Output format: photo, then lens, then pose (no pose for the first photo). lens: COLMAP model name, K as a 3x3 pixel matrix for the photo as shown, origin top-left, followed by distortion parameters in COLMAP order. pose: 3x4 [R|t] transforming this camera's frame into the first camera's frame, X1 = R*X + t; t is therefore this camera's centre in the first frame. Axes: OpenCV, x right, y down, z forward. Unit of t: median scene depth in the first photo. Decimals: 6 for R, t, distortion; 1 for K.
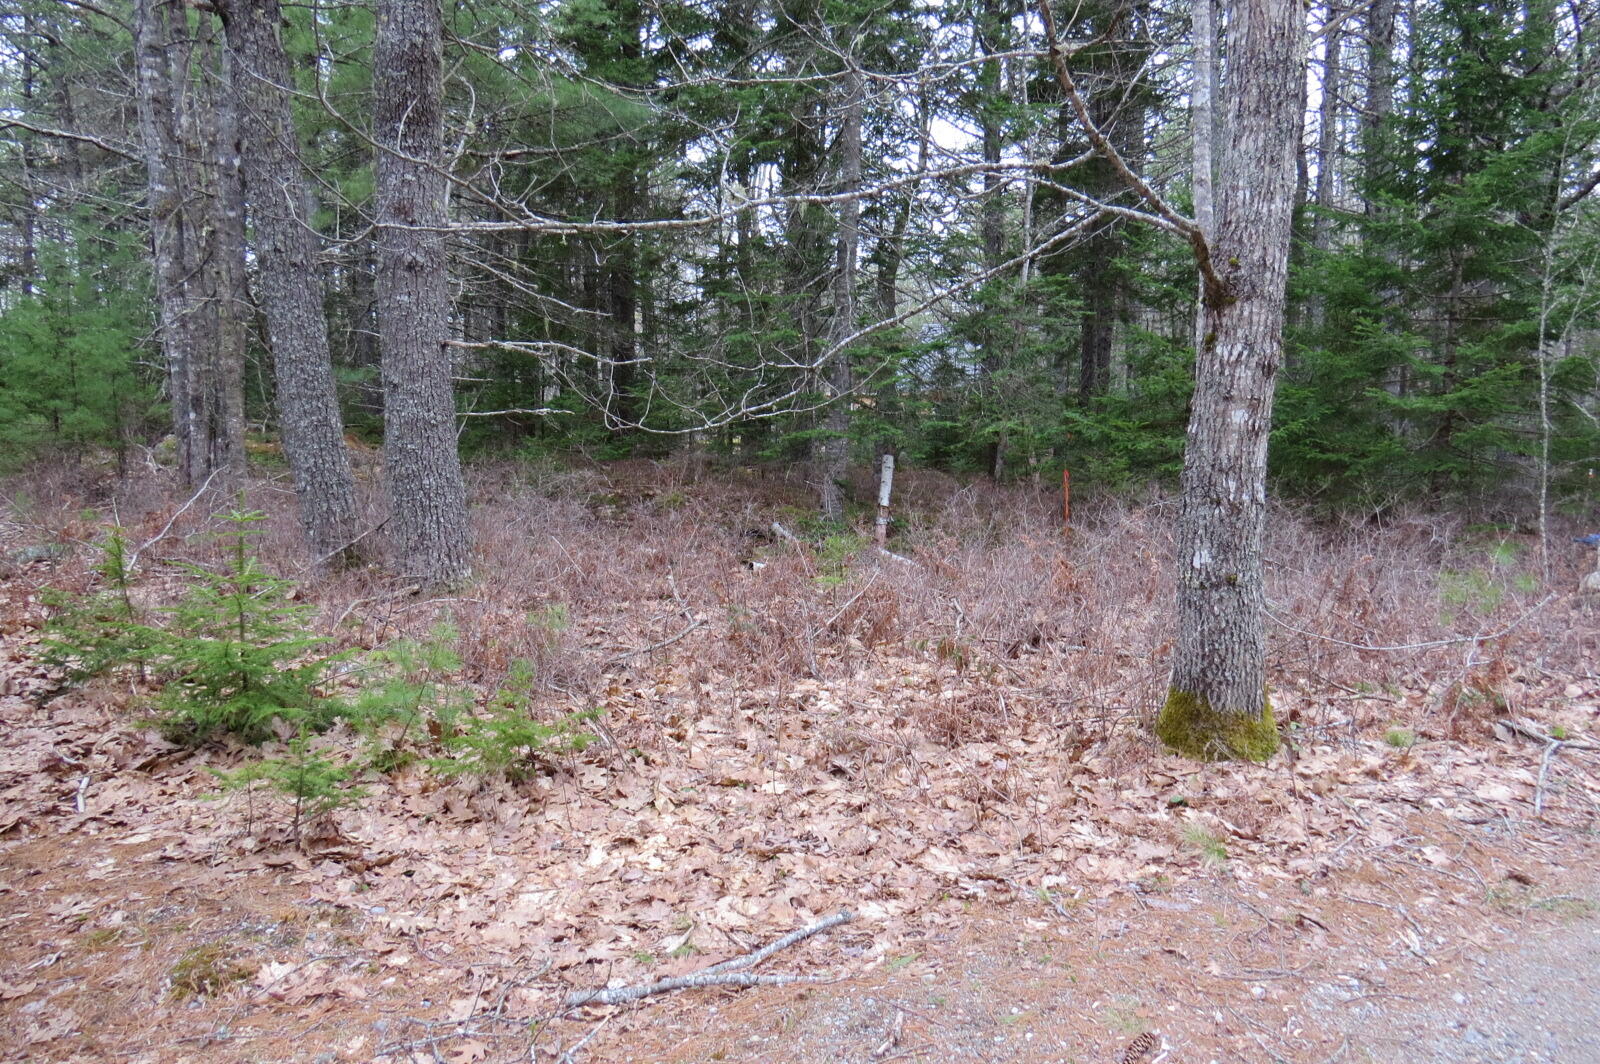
lens RADIAL K [[1129.6, 0, 793.3], [0, 1129.6, 538.9], [0, 0, 1]] dist [-0.026163, 0.007620]
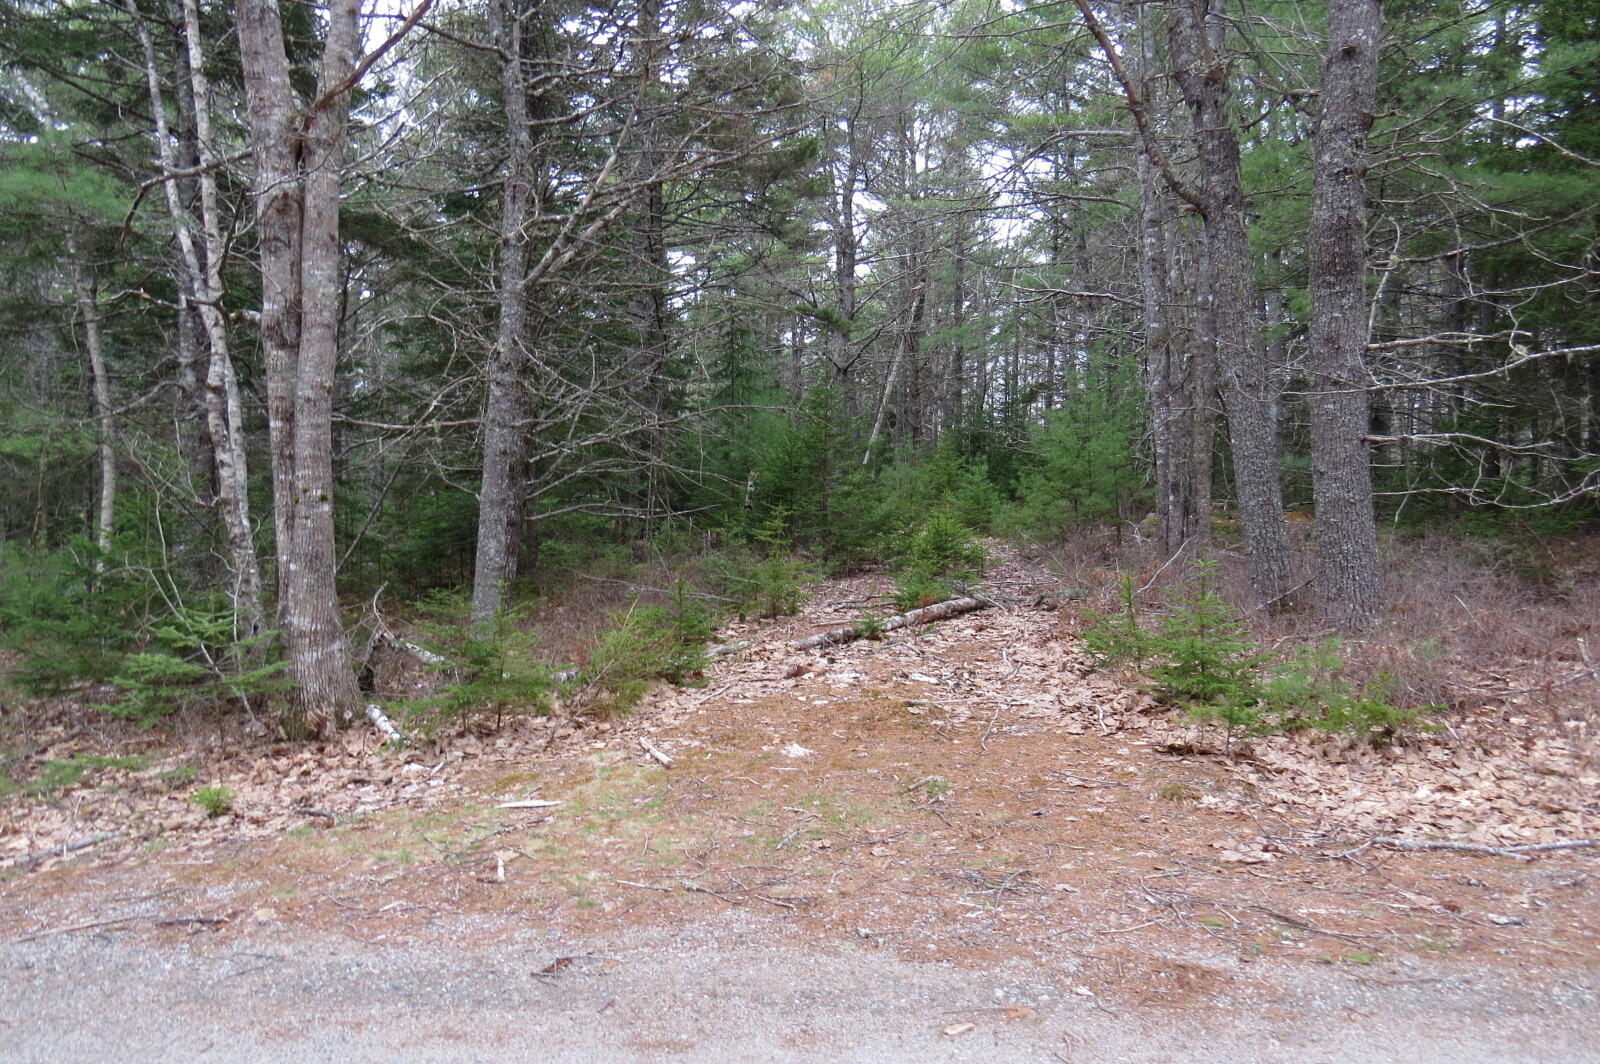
lens RADIAL K [[1129.6, 0, 794.5], [0, 1129.6, 535.2], [0, 0, 1]] dist [-0.026163, 0.007620]
pose [[0.691043, 0.004169, -0.722802, 0.168944], [-0.055953, 0.997291, -0.047742, 0.031919], [0.720645, 0.073435, 0.689405, -0.339162]]
